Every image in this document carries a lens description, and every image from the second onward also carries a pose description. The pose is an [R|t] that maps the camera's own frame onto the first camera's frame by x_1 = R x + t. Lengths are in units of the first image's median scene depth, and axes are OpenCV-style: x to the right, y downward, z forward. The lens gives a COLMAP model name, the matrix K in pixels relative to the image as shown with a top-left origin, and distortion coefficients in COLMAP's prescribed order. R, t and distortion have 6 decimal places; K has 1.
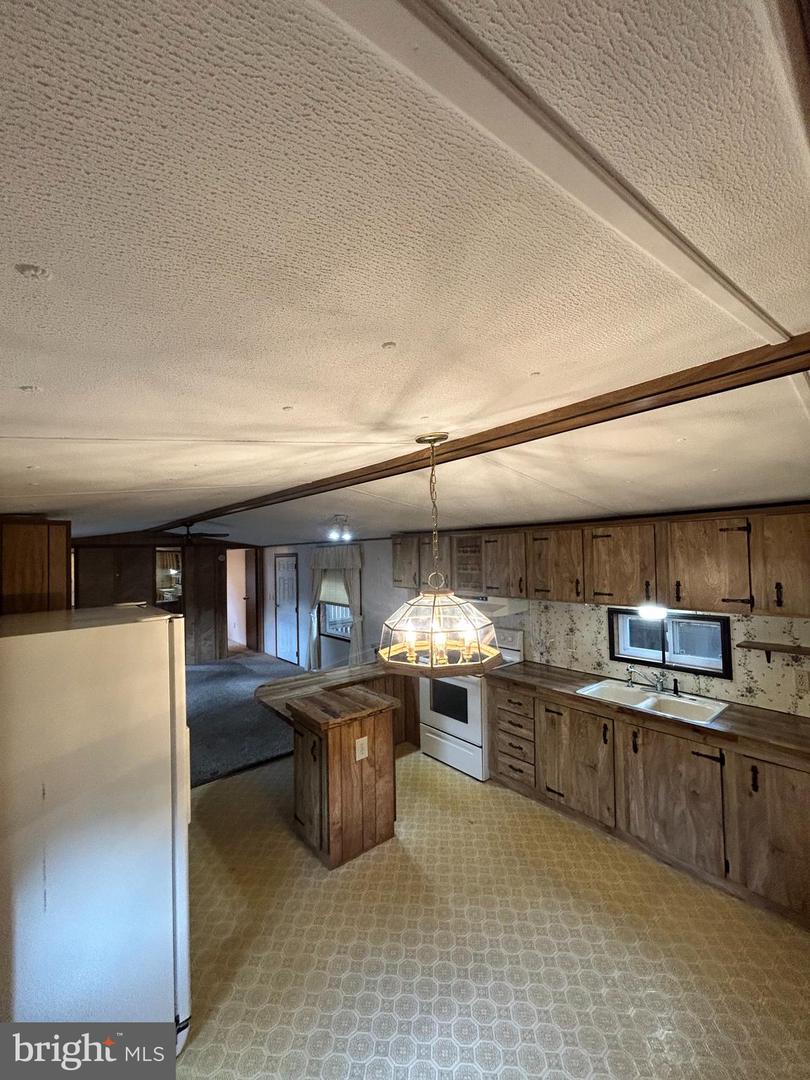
lens RADIAL K [[433.8, 0, 409.4], [0, 433.8, 541.7], [0, 0, 1]] dist [-0.003276, 0.001088]
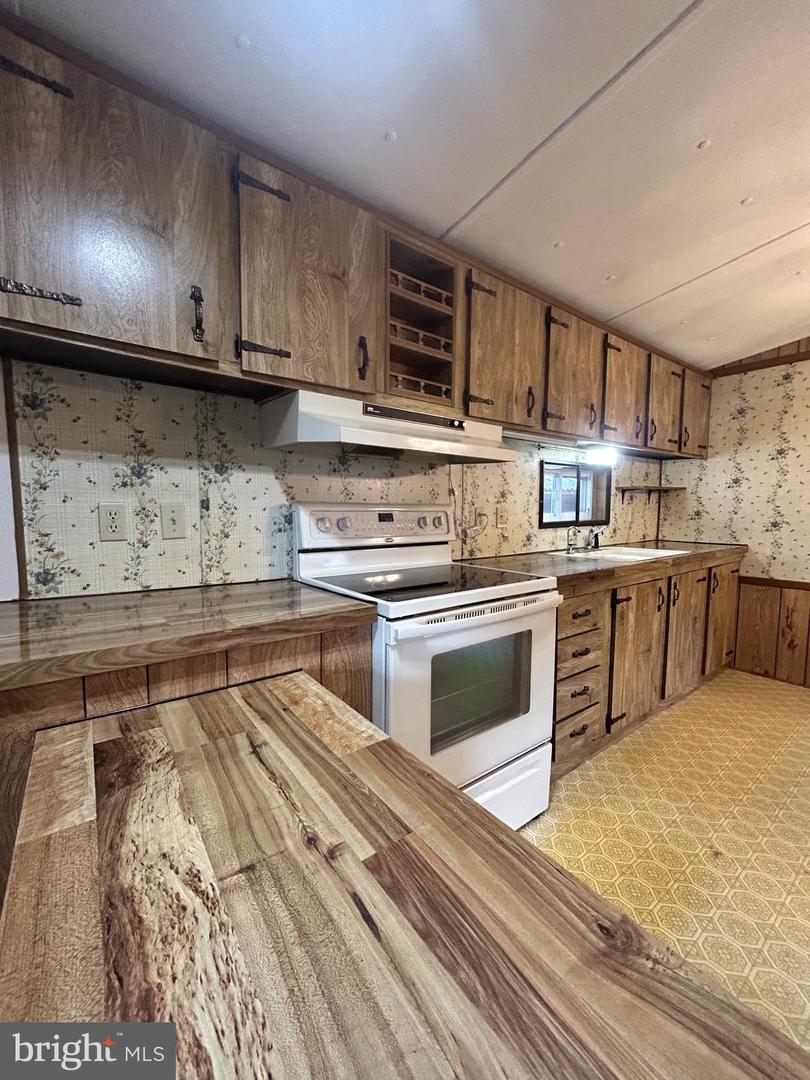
lens RADIAL K [[433.8, 0, 406.9], [0, 433.8, 541.8], [0, 0, 1]] dist [-0.003276, 0.001088]
pose [[0.060913, -0.068145, 0.995814, -0.293426], [-0.038328, 0.996771, 0.070555, 0.249597], [-0.997407, -0.042466, 0.058105, 1.174743]]
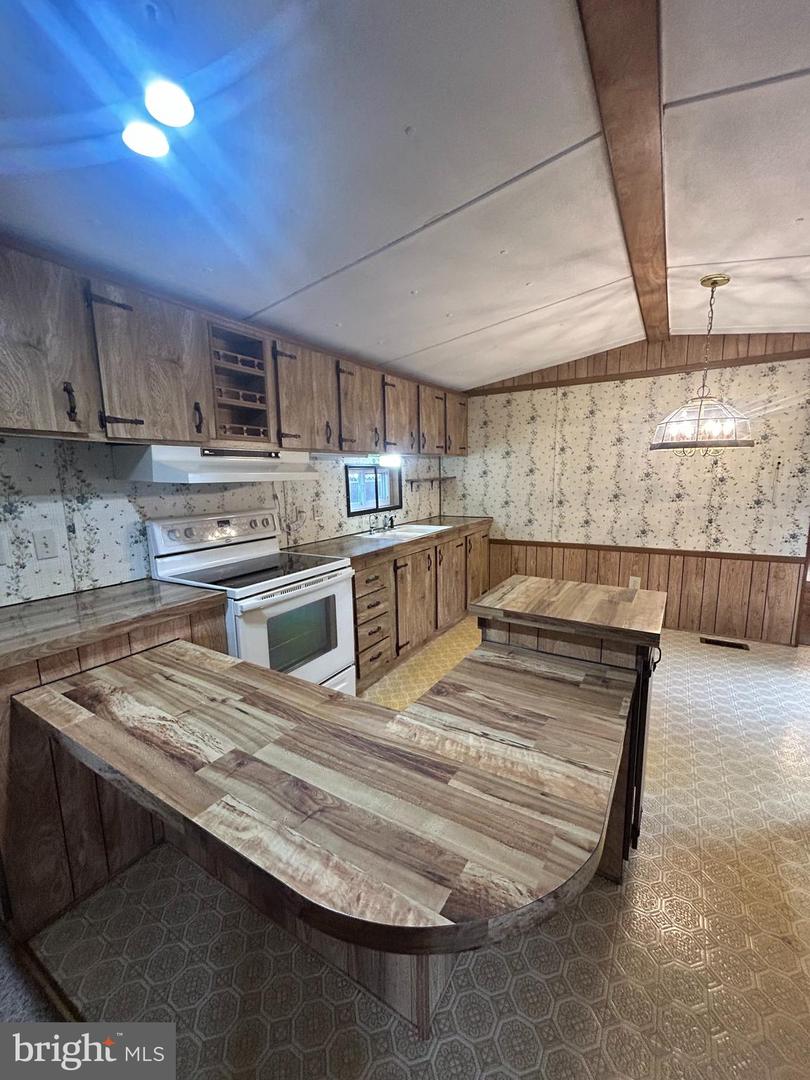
lens RADIAL K [[433.8, 0, 406.0], [0, 433.8, 542.2], [0, 0, 1]] dist [-0.003276, 0.001088]
pose [[-0.303935, -0.131882, 0.943520, -0.510923], [-0.006415, 0.990633, 0.136401, 0.192328], [-0.952671, 0.035405, -0.301935, 1.165396]]
